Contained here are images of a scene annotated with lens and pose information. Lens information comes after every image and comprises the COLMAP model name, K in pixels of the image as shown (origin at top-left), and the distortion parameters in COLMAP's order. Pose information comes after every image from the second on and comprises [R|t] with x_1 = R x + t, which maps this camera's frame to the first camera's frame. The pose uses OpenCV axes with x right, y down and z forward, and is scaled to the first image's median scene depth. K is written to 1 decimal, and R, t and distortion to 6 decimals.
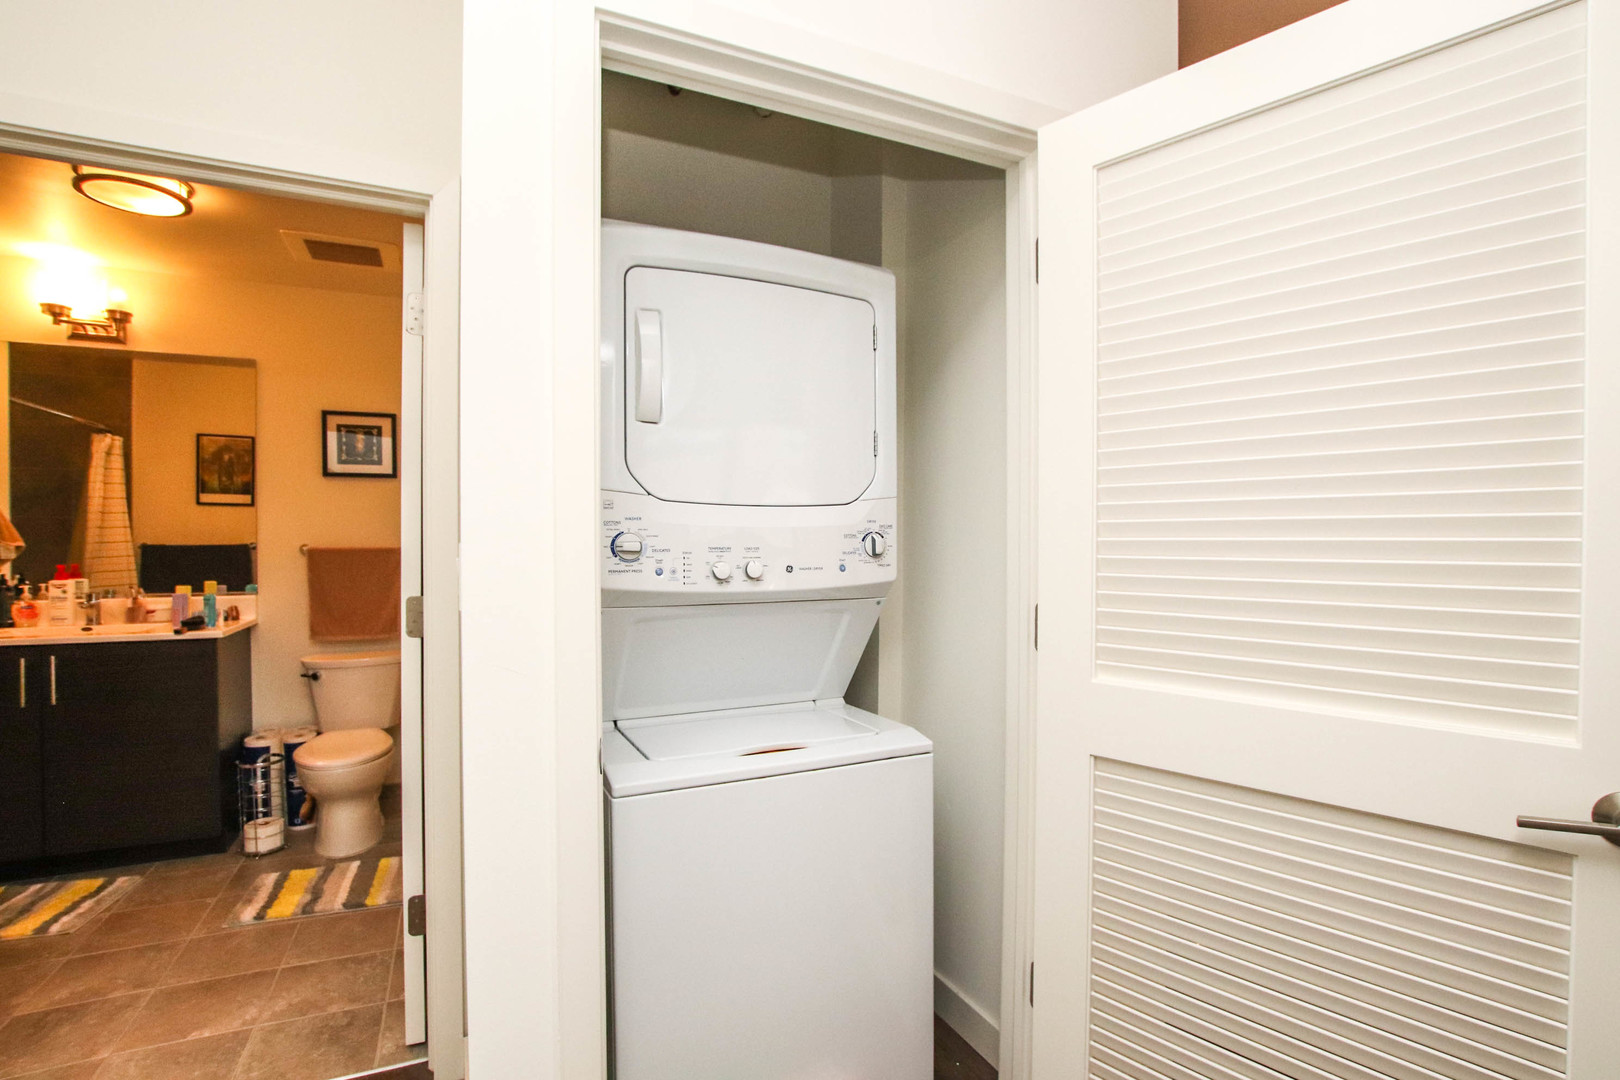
lens RADIAL K [[772.5, 0, 809.6], [0, 772.5, 551.1], [0, 0, 1]] dist [-0.017237, 0.000329]
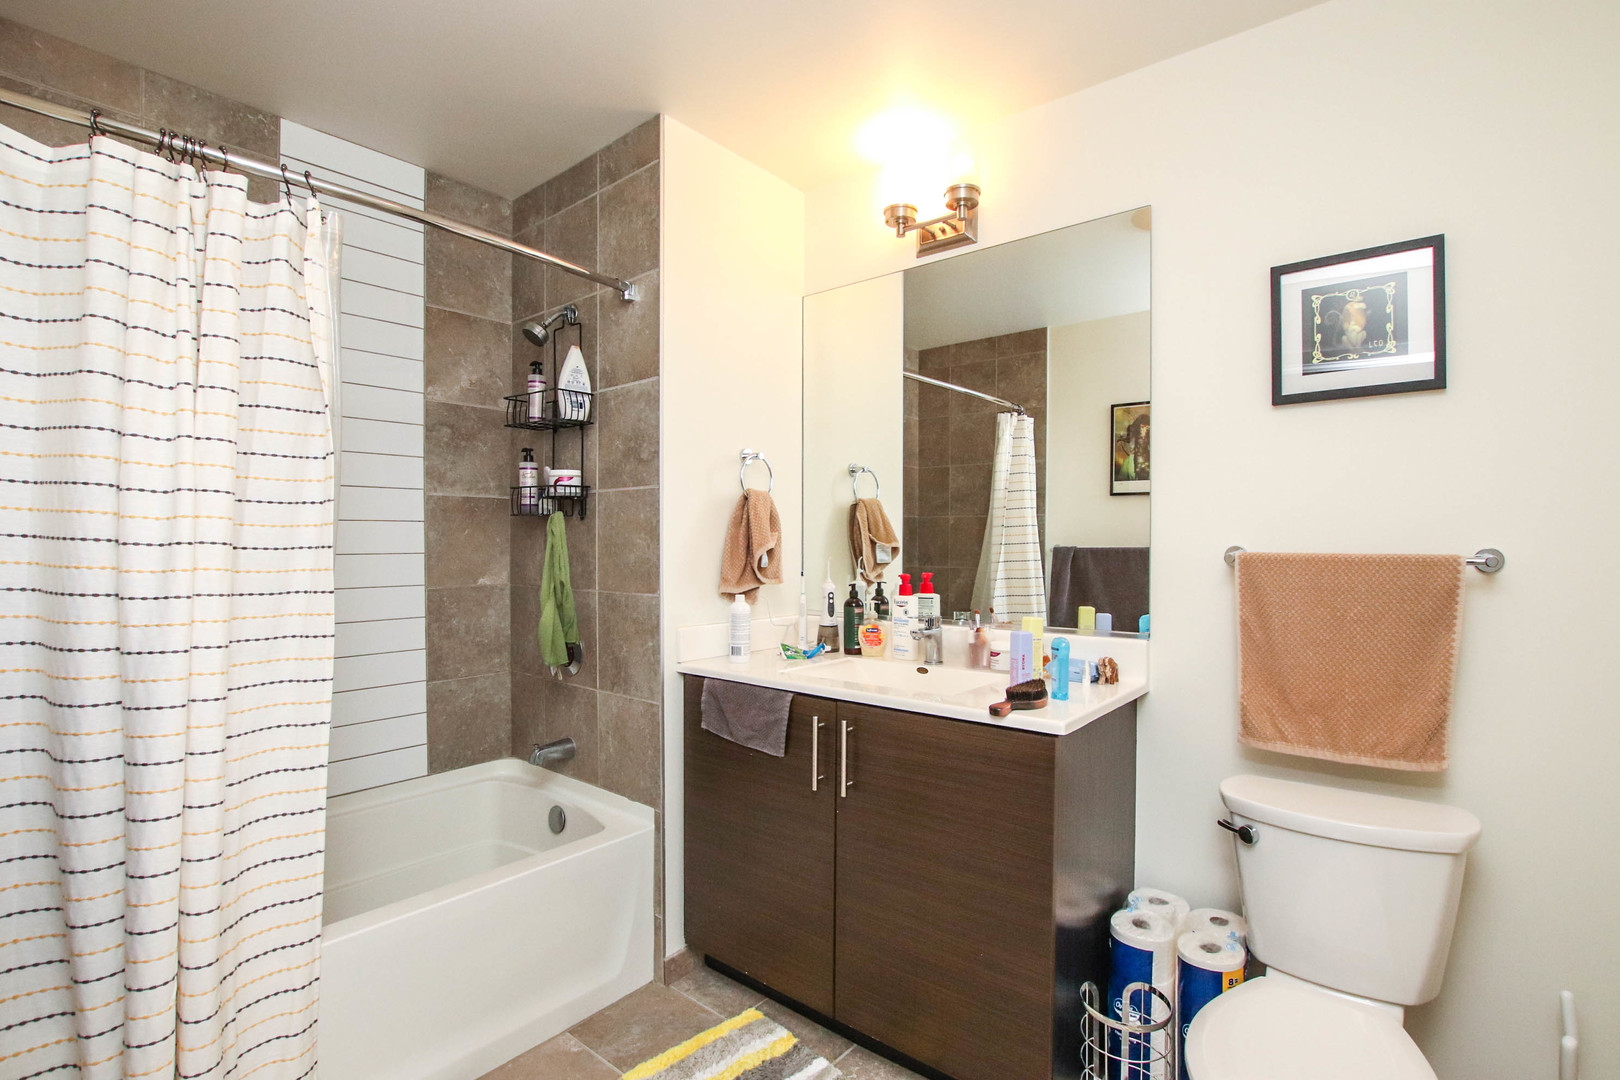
lens RADIAL K [[772.5, 0, 809.6], [0, 772.5, 551.1], [0, 0, 1]] dist [-0.017237, 0.000329]
pose [[0.446902, 0.008802, -0.894540, -0.352561], [-0.013996, 0.999898, 0.002846, -0.004249], [0.894474, 0.011248, 0.446979, 0.558447]]
